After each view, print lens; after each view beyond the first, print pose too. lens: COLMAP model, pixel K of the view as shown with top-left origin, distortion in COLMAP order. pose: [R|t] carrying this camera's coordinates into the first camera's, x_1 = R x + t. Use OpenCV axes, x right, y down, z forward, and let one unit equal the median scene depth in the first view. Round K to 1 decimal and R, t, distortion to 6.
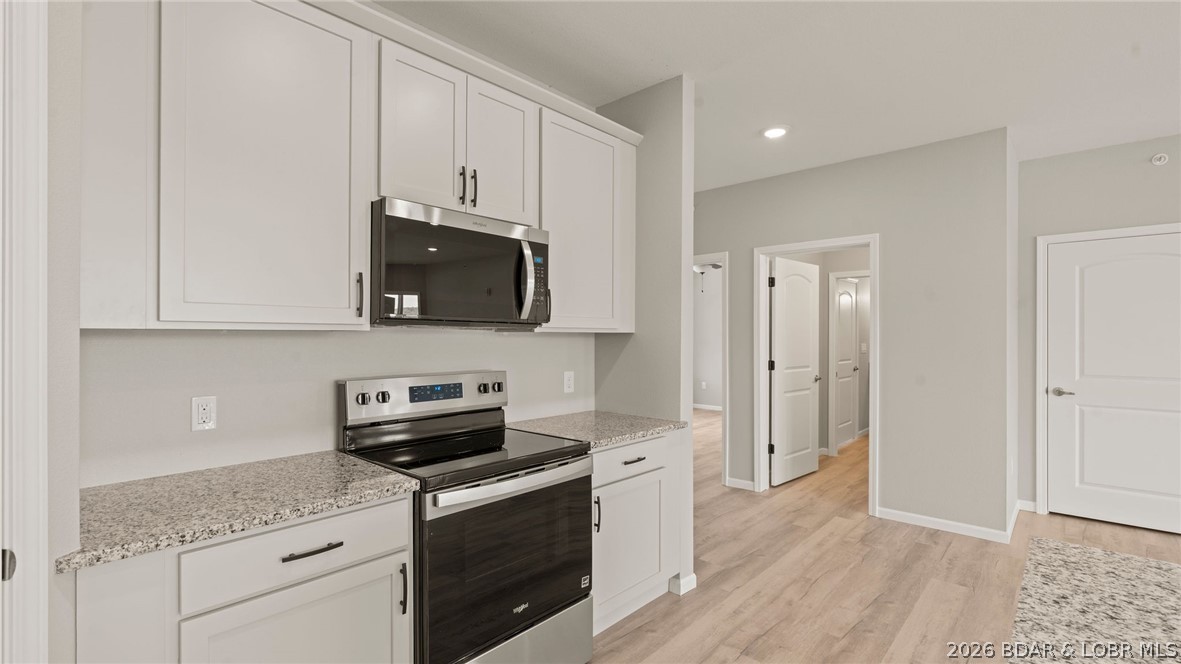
lens RADIAL K [[532.1, 0, 595.5], [0, 532.1, 334.9], [0, 0, 1]] dist [0.000925, 0.000067]
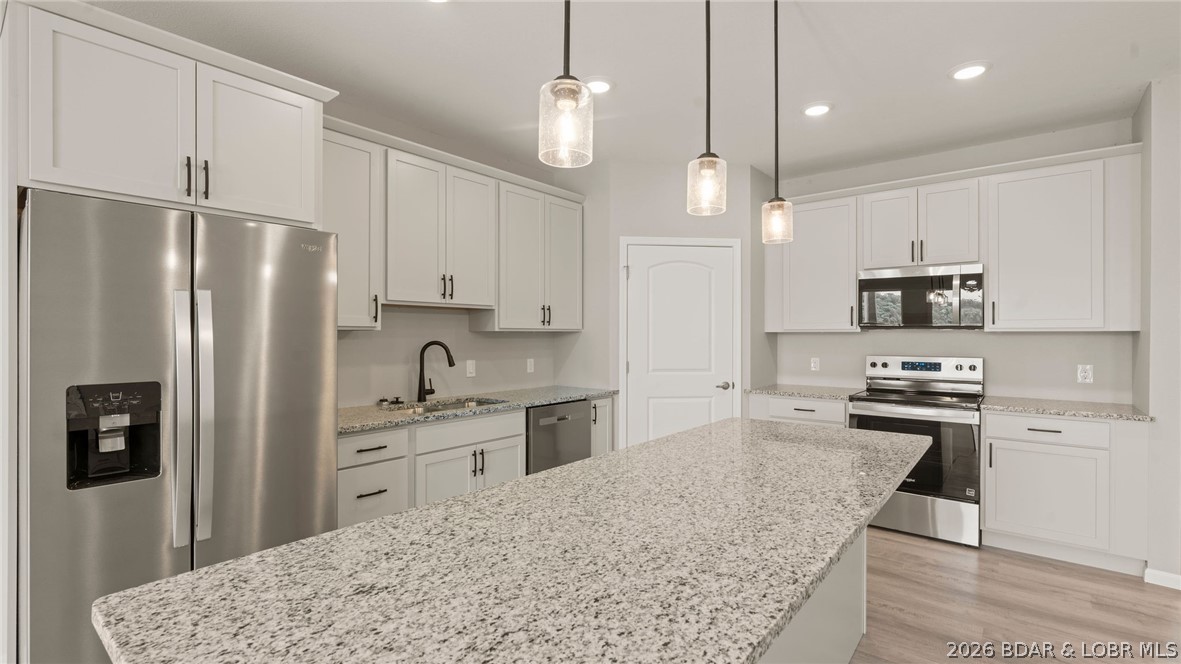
lens RADIAL K [[532.1, 0, 595.5], [0, 532.1, 334.9], [0, 0, 1]] dist [0.000925, 0.000067]
pose [[0.057836, -0.000213, -0.998326, 1.391101], [-0.000455, 1.000000, -0.000240, 0.005083], [0.998326, 0.000468, 0.057836, -0.172504]]
